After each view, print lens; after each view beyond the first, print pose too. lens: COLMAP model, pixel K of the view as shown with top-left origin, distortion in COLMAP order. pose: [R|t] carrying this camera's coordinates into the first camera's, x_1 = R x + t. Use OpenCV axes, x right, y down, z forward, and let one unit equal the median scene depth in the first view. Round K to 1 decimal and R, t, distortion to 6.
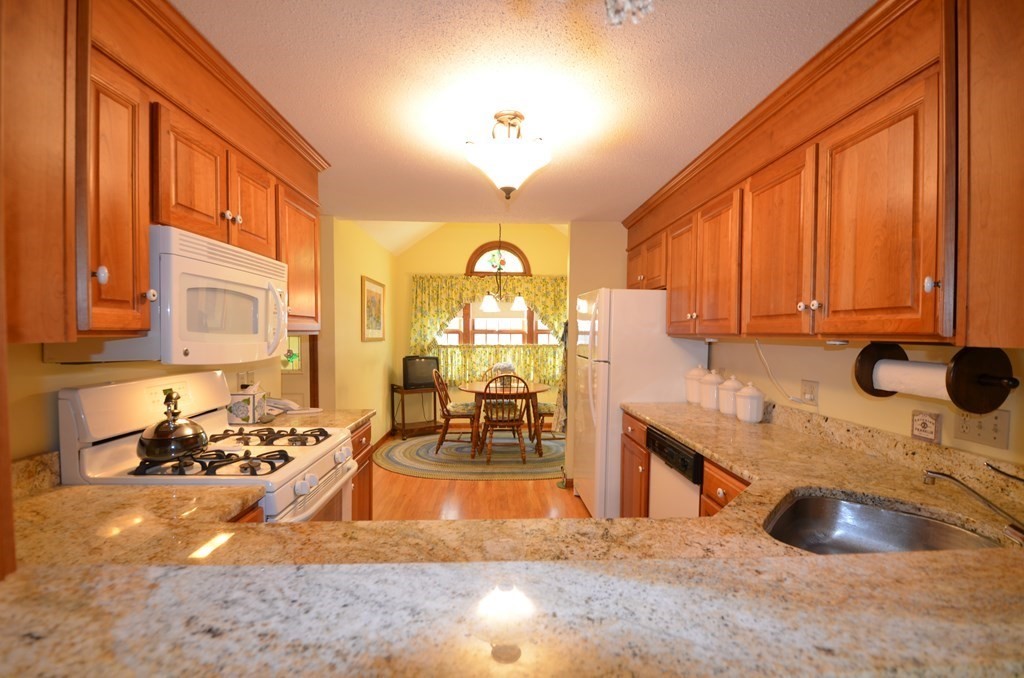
lens RADIAL K [[450.8, 0, 513.4], [0, 450.8, 350.3], [0, 0, 1]] dist [0.012908, -0.021448]
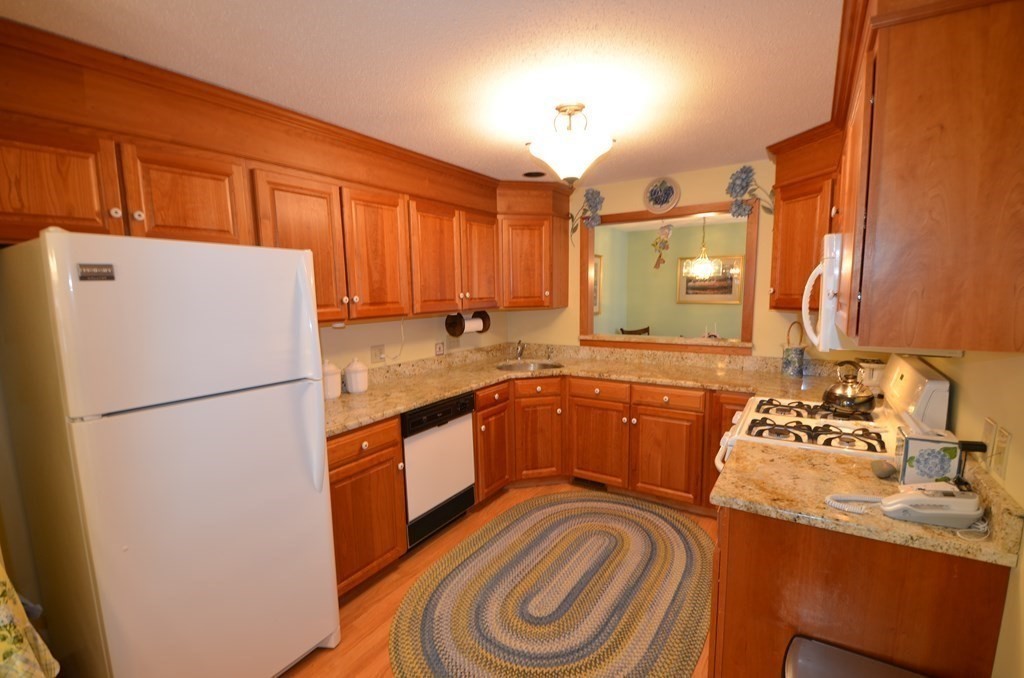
lens RADIAL K [[450.8, 0, 513.4], [0, 450.8, 350.3], [0, 0, 1]] dist [0.012908, -0.021448]
pose [[-0.816686, -0.069531, 0.572878, -0.634715], [0.037146, 0.984322, 0.172424, -0.184591], [-0.575885, 0.162096, -0.801300, 2.365373]]
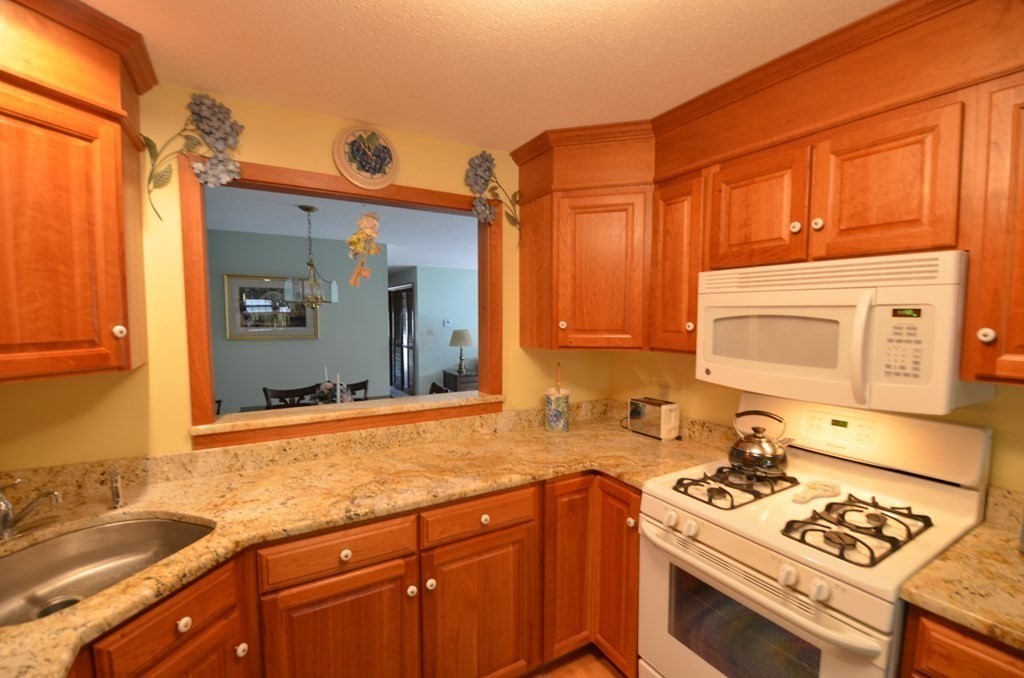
lens RADIAL K [[450.8, 0, 513.4], [0, 450.8, 350.3], [0, 0, 1]] dist [0.012908, -0.021448]
pose [[-0.880579, 0.029326, -0.472992, 0.257782], [-0.026872, 0.993388, 0.111619, -0.144578], [0.473138, 0.111000, -0.873968, 1.494027]]
